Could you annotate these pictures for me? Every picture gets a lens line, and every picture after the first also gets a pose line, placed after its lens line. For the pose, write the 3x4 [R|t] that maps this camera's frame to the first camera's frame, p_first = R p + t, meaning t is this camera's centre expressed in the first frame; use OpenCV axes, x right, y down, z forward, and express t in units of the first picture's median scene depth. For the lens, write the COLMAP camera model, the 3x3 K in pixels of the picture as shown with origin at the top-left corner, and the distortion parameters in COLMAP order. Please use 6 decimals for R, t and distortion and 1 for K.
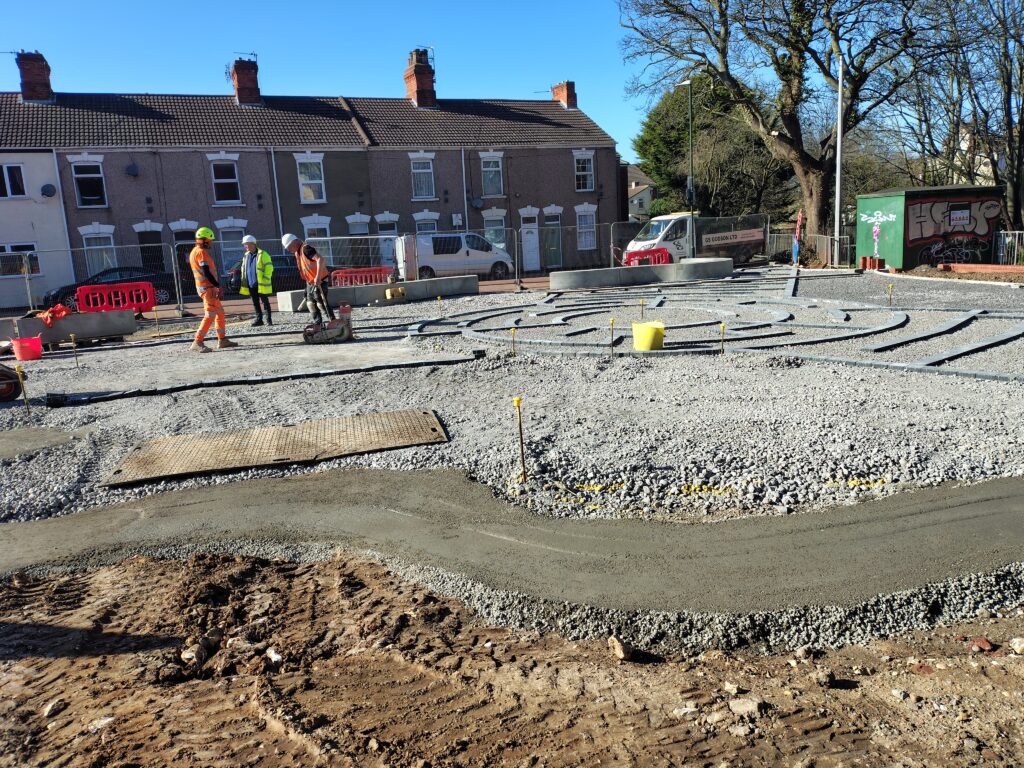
lens RADIAL K [[812.5, 0, 512.0], [0, 812.5, 384.0], [0, 0, 1]] dist [0.078014, -0.118673]
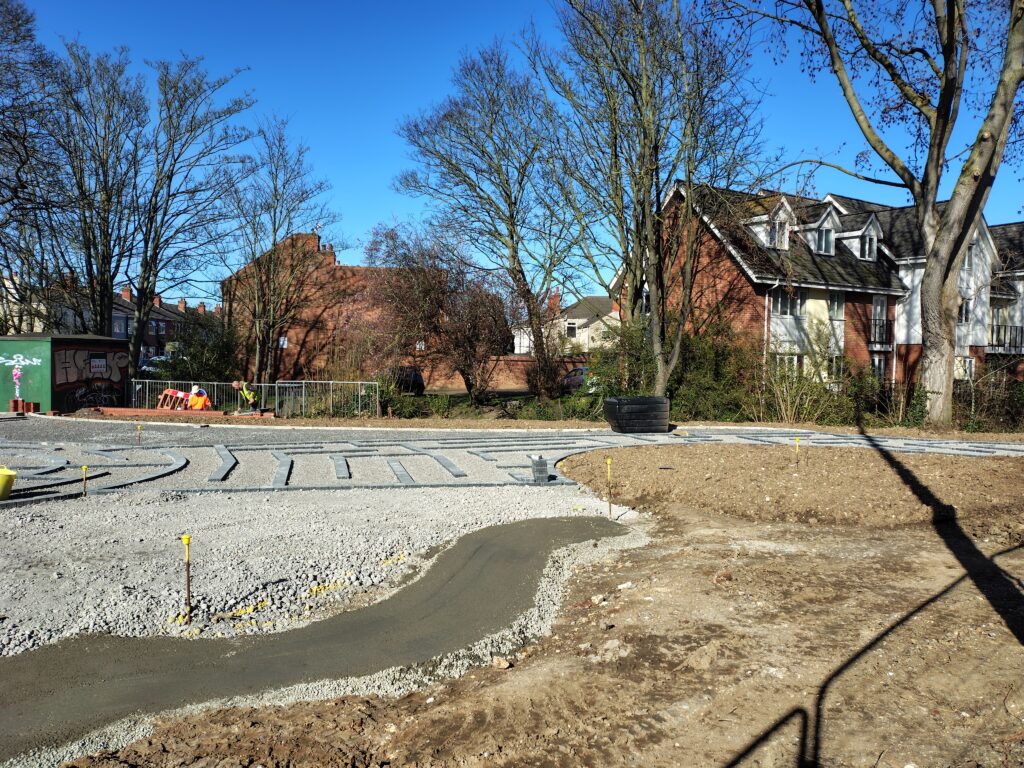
lens RADIAL K [[812.5, 0, 512.0], [0, 812.5, 384.0], [0, 0, 1]] dist [0.078014, -0.118673]
pose [[0.452161, 0.031277, 0.891388, -0.137285], [0.122703, 0.987702, -0.096899, -0.004081], [-0.883456, 0.153190, 0.442762, 0.029426]]
